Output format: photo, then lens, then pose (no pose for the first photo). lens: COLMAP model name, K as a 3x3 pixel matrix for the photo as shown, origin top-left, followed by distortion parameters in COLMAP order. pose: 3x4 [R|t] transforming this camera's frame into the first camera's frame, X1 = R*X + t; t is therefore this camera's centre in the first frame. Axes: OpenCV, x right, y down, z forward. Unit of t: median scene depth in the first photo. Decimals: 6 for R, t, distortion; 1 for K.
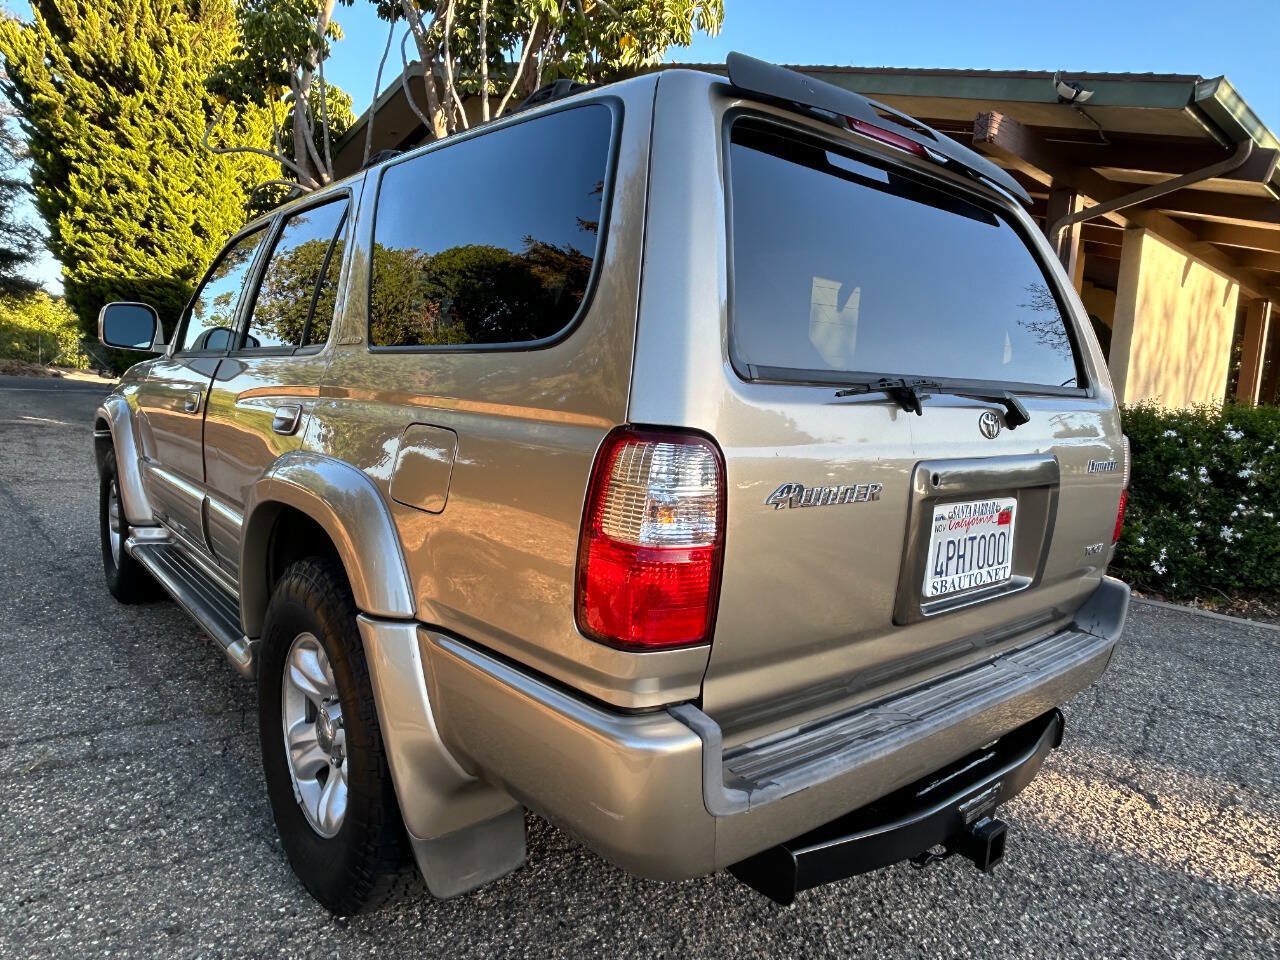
lens RADIAL K [[824.4, 0, 632.6], [0, 824.4, 472.9], [0, 0, 1]] dist [-0.019389, 0.015946]
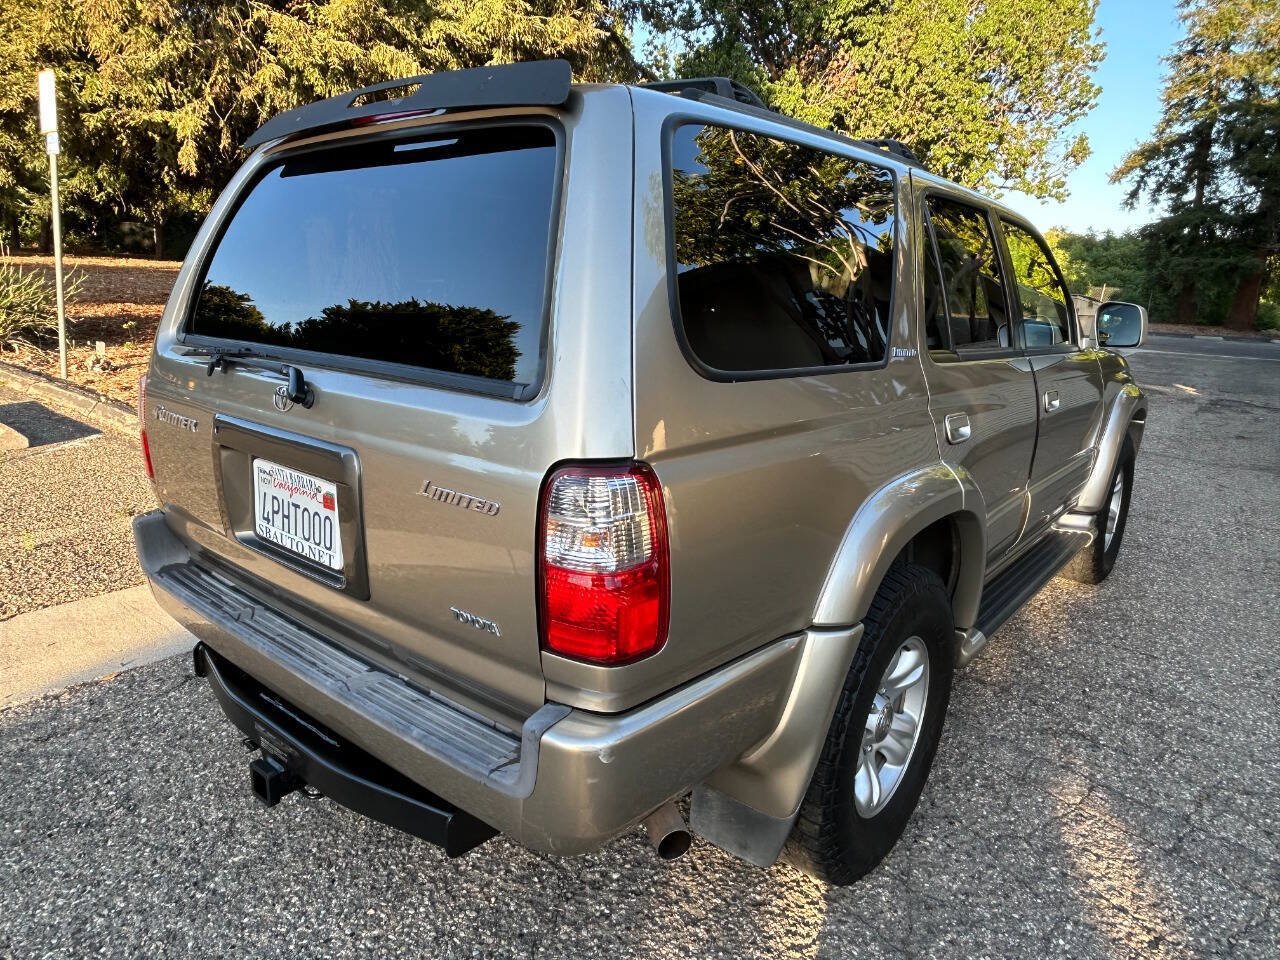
lens RADIAL K [[824.4, 0, 631.9], [0, 824.4, 468.8], [0, 0, 1]] dist [-0.019389, 0.015946]
pose [[0.186280, 0.172968, -0.967152, 0.343379], [-0.141752, 0.978814, 0.147751, -0.041694], [0.972217, 0.109572, 0.206852, 0.273663]]
